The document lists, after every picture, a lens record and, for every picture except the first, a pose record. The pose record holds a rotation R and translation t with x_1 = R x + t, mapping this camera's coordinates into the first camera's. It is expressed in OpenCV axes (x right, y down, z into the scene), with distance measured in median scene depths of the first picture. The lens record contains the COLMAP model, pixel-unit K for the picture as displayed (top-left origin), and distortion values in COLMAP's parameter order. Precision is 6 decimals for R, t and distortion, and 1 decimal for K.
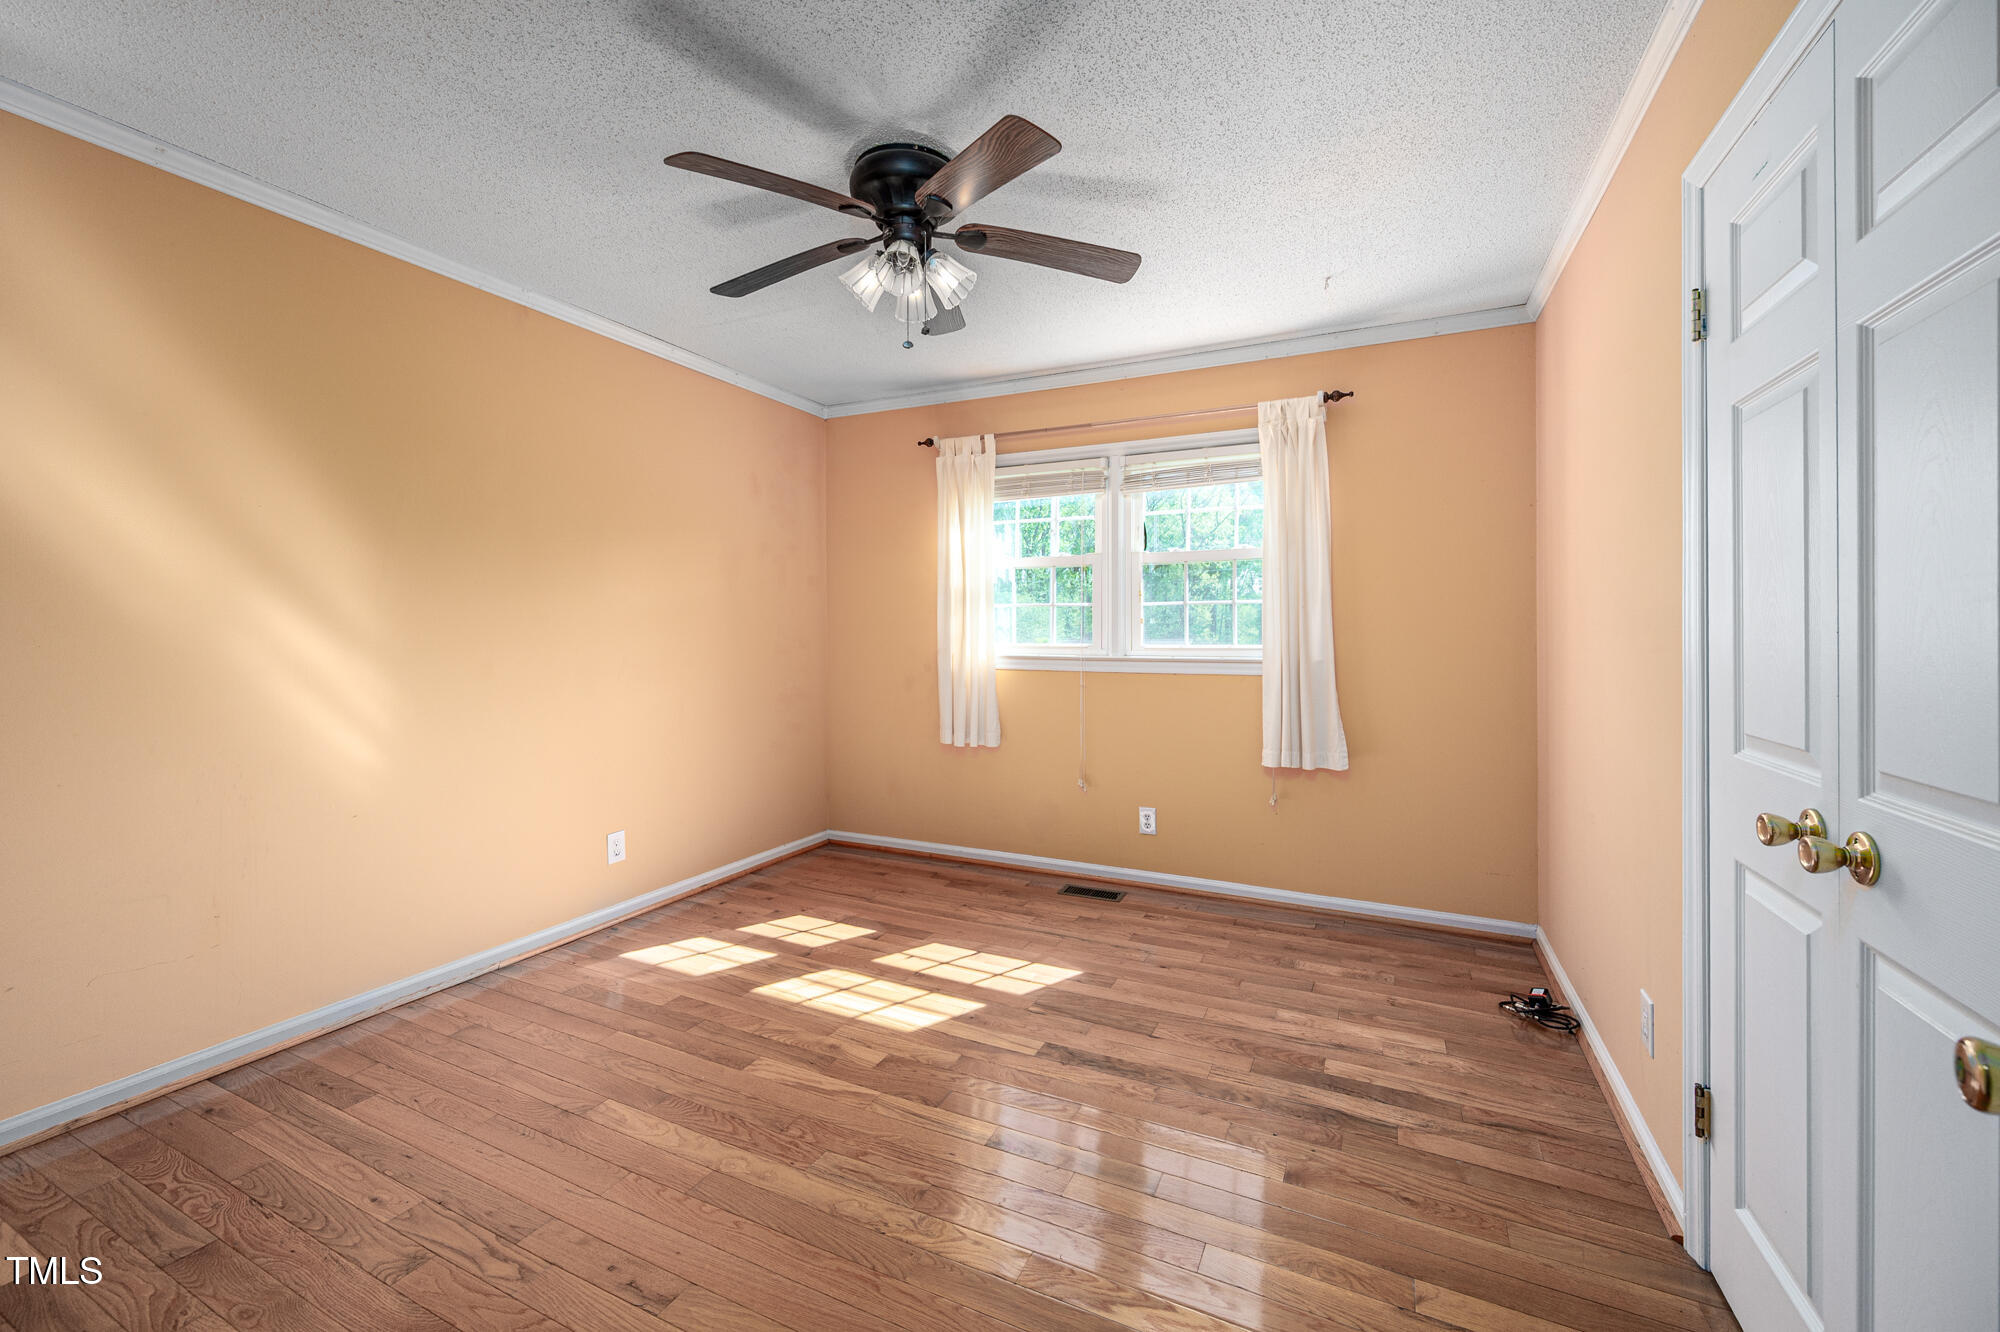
lens RADIAL K [[789.5, 0, 1000.4], [0, 789.5, 630.0], [0, 0, 1]] dist [0.000083, -0.000046]
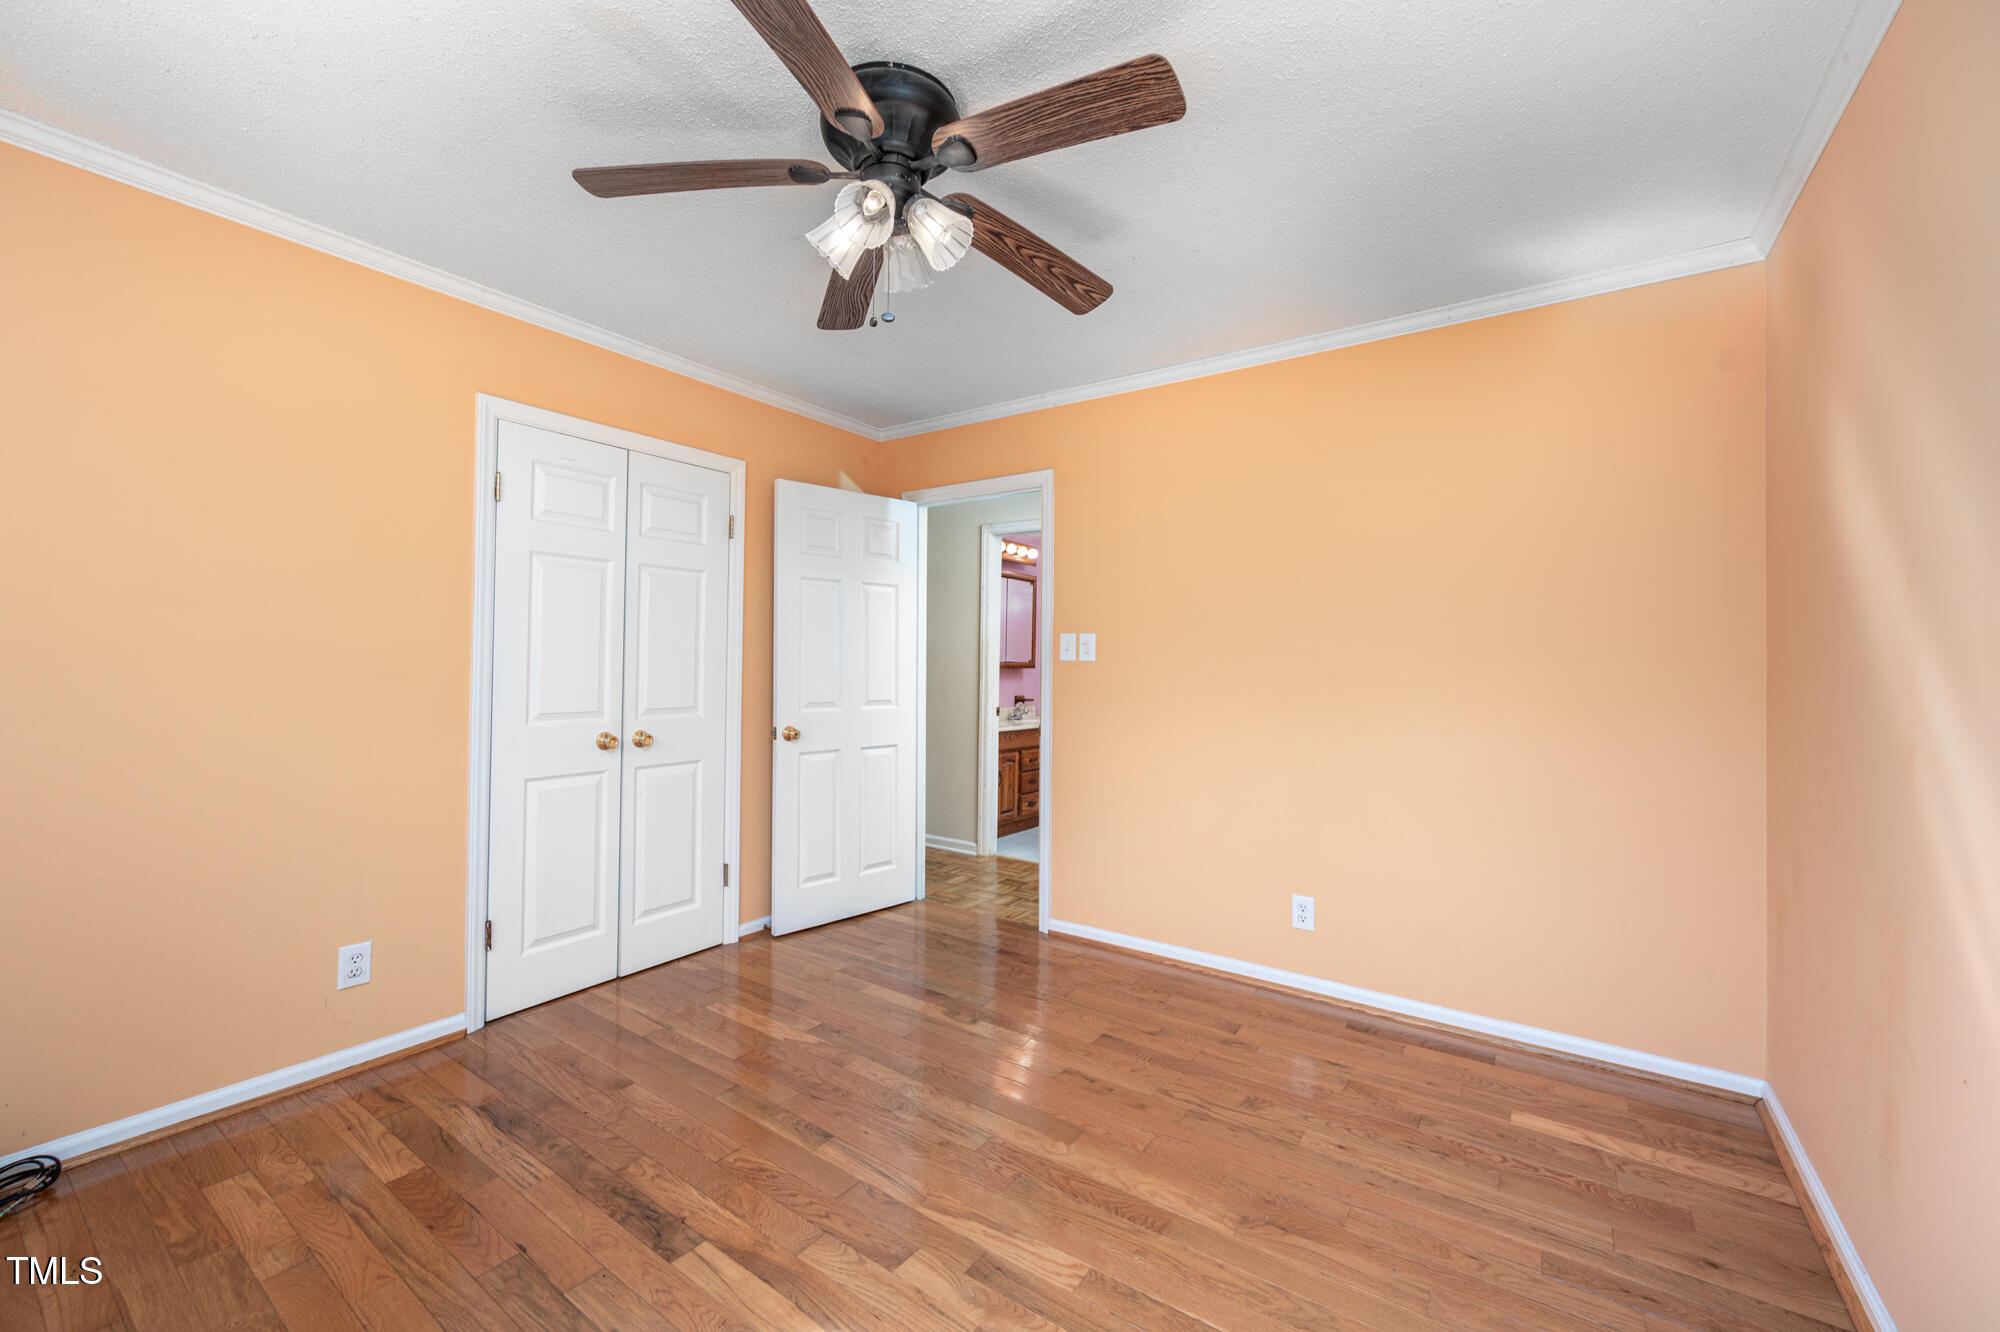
lens RADIAL K [[808.4, 0, 1000.0], [0, 808.4, 666.0], [0, 0, 1]] dist [-0.001121, -0.000346]
pose [[-0.986923, -0.009533, 0.160913, -0.379741], [-0.010076, 0.999946, -0.002556, -0.002920], [-0.160880, -0.004144, -0.986965, 1.861295]]
